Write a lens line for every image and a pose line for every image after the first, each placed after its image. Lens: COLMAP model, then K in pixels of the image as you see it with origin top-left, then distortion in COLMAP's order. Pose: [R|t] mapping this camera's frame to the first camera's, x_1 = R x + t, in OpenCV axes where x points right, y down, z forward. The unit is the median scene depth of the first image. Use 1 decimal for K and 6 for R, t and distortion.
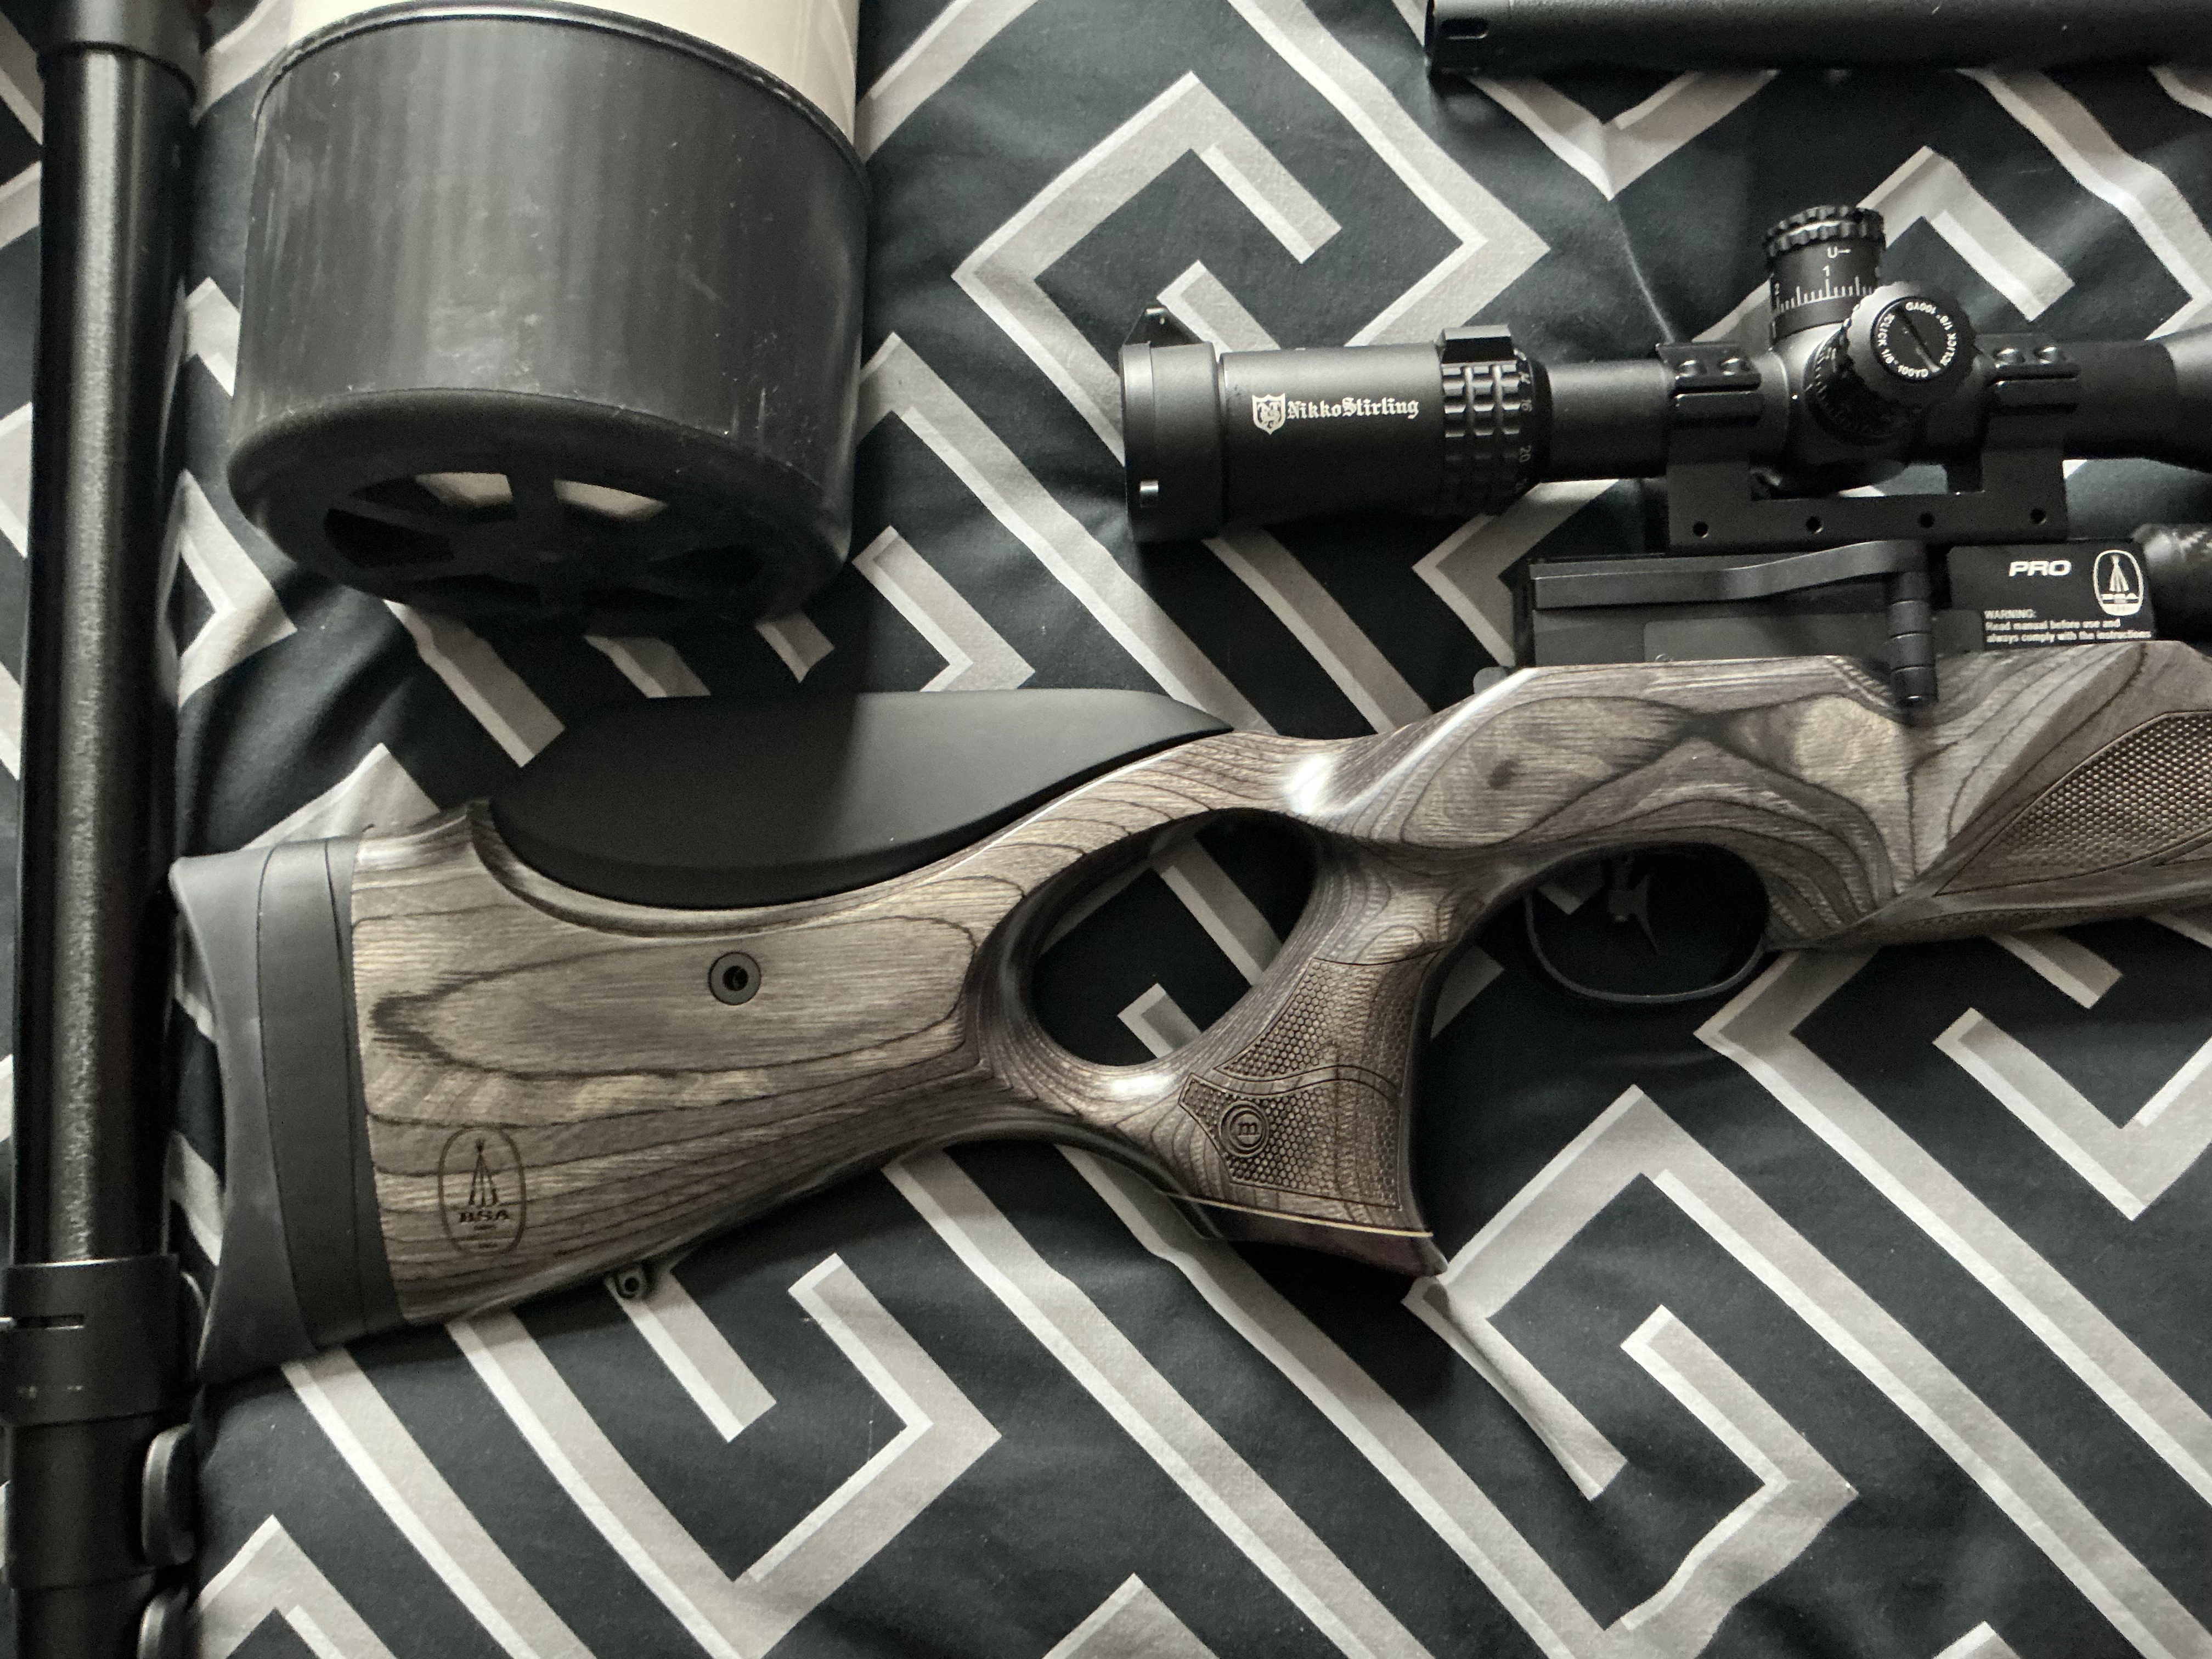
lens RADIAL K [[1841.0, 0, 1103.0], [0, 1841.0, 828.7], [0, 0, 1]] dist [0.131611, -0.283836]
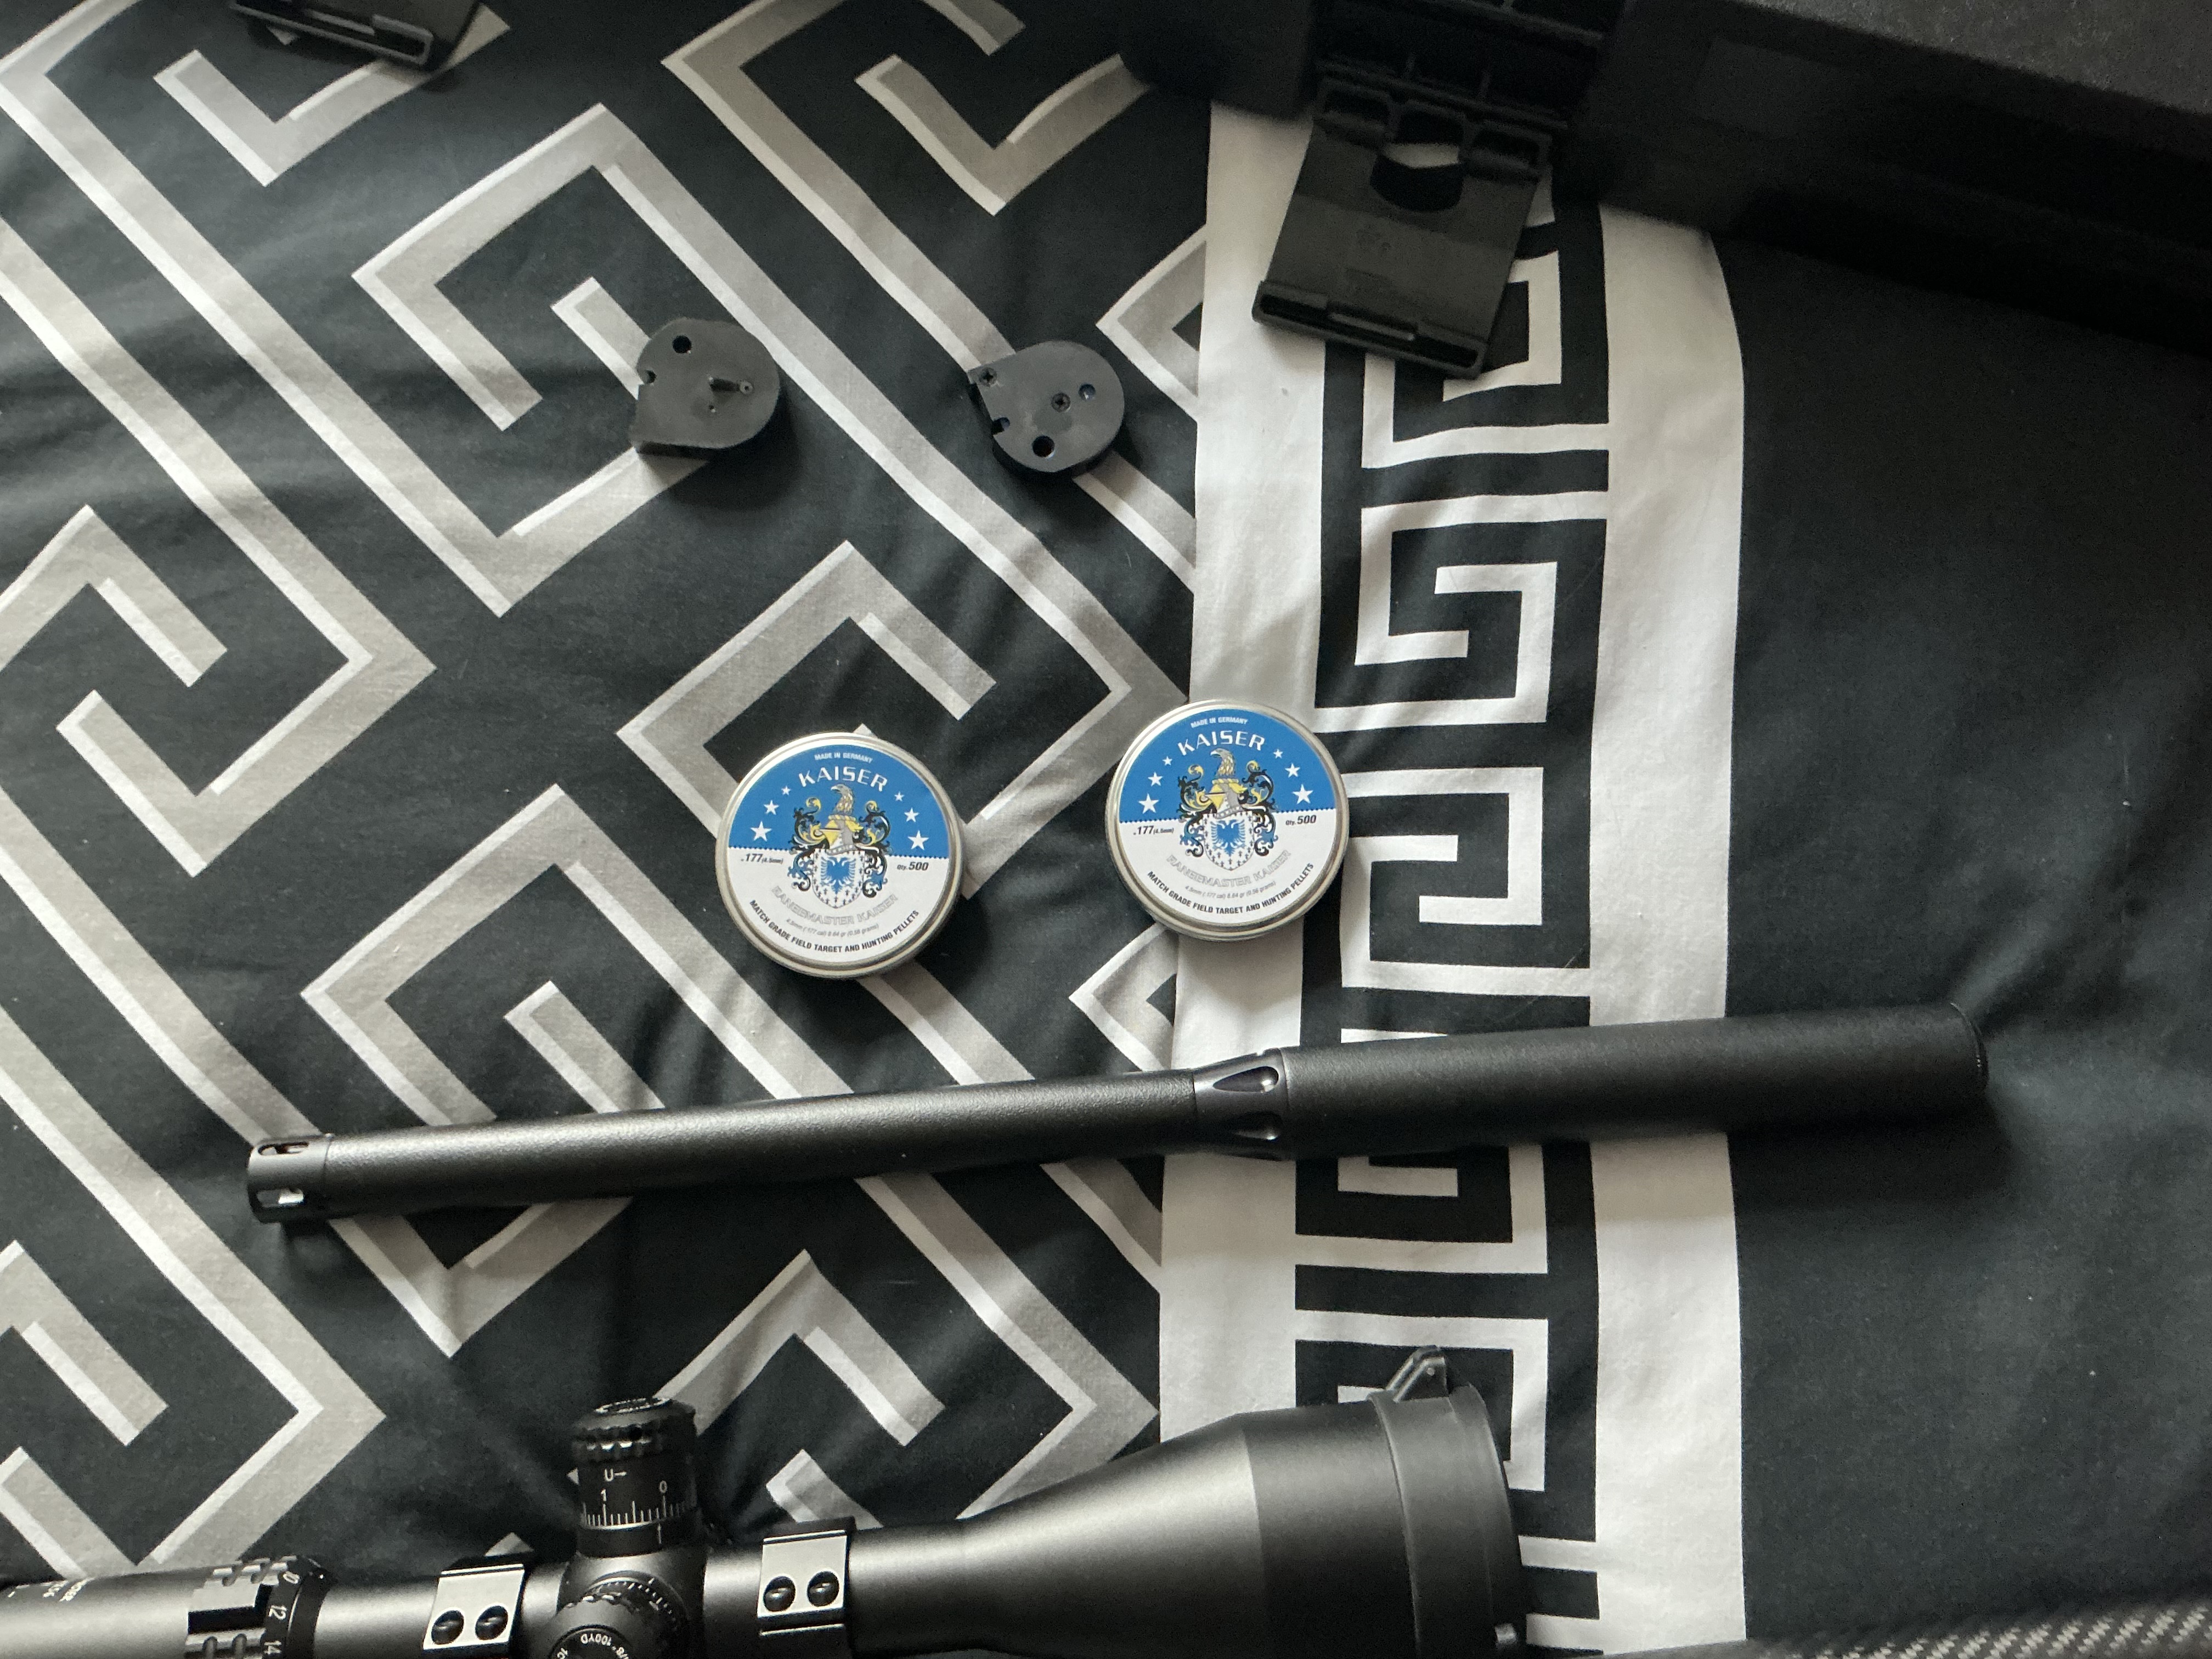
lens RADIAL K [[1835.1, 0, 1101.9], [0, 1835.1, 830.3], [0, 0, 1]] dist [0.150667, -0.322704]
pose [[0.997733, -0.059017, 0.032334, 0.639974], [0.060832, 0.996439, -0.058390, -0.574378], [-0.028772, 0.060225, 0.997770, 0.020090]]
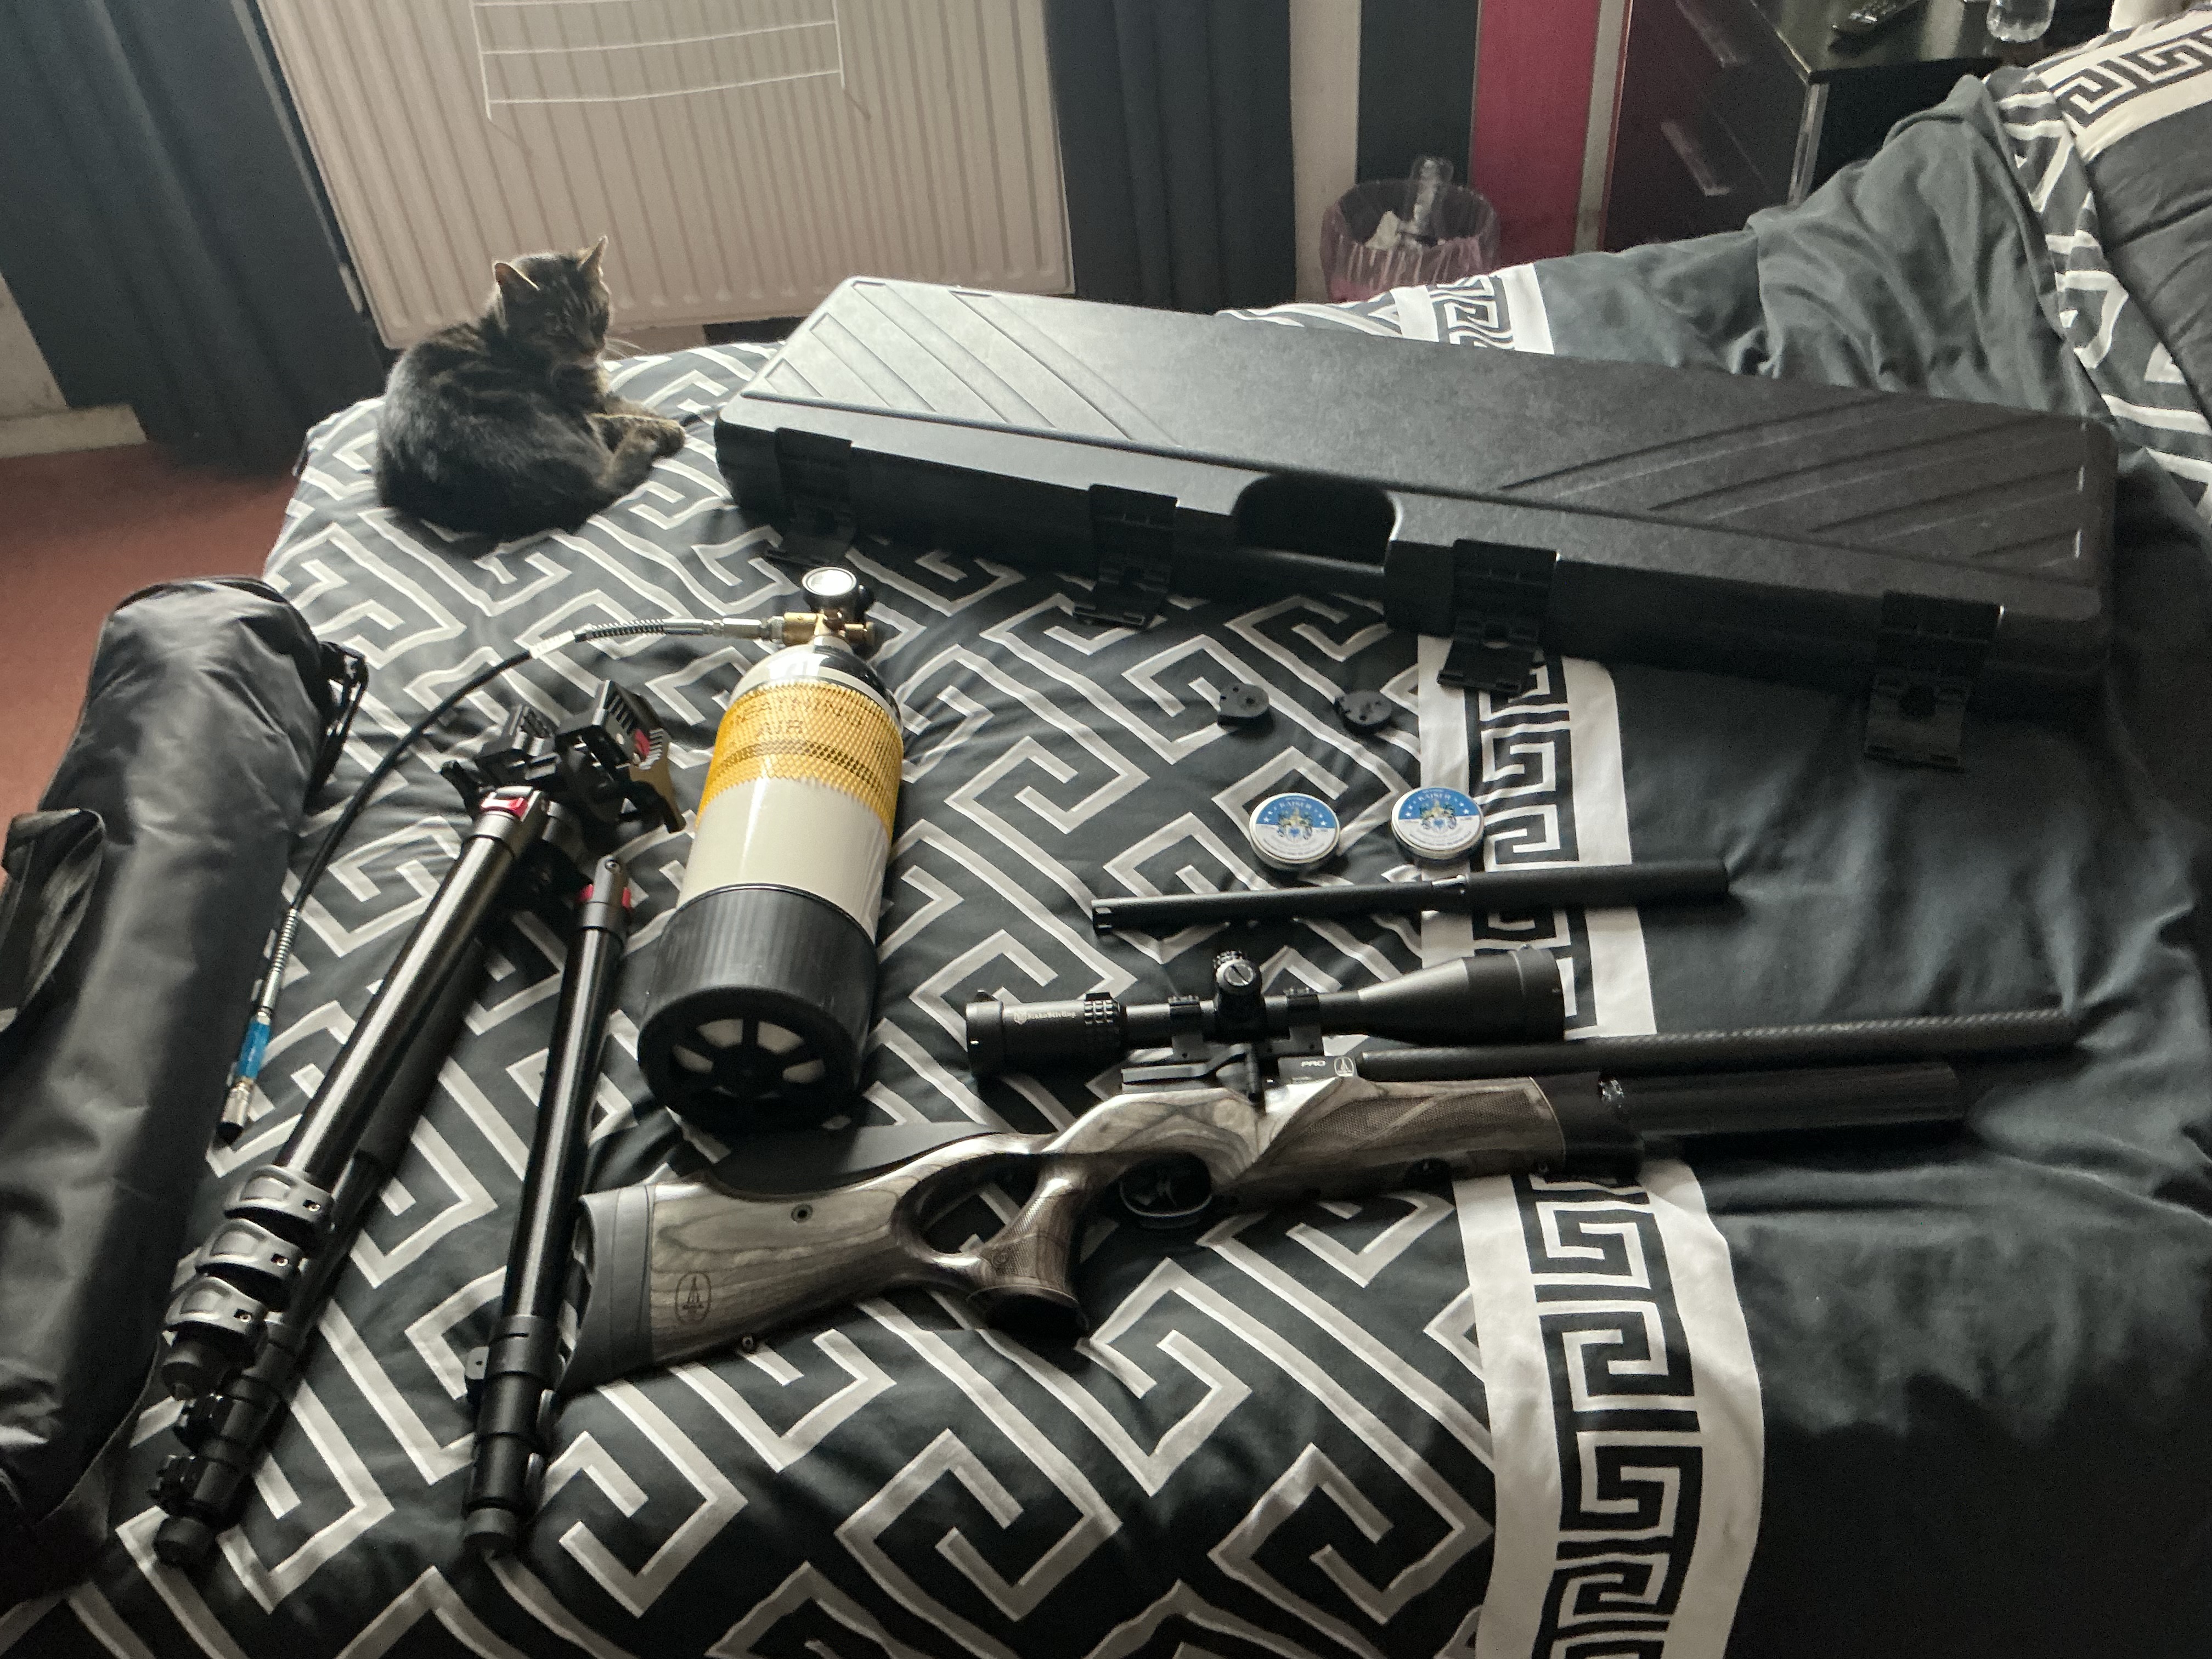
lens RADIAL K [[1835.1, 0, 1101.9], [0, 1835.1, 830.3], [0, 0, 1]] dist [0.150667, -0.322704]
pose [[0.999083, -0.034297, -0.025643, 0.284123], [0.012068, 0.800027, -0.599843, 1.149892], [0.041088, 0.598983, 0.799707, -1.279410]]
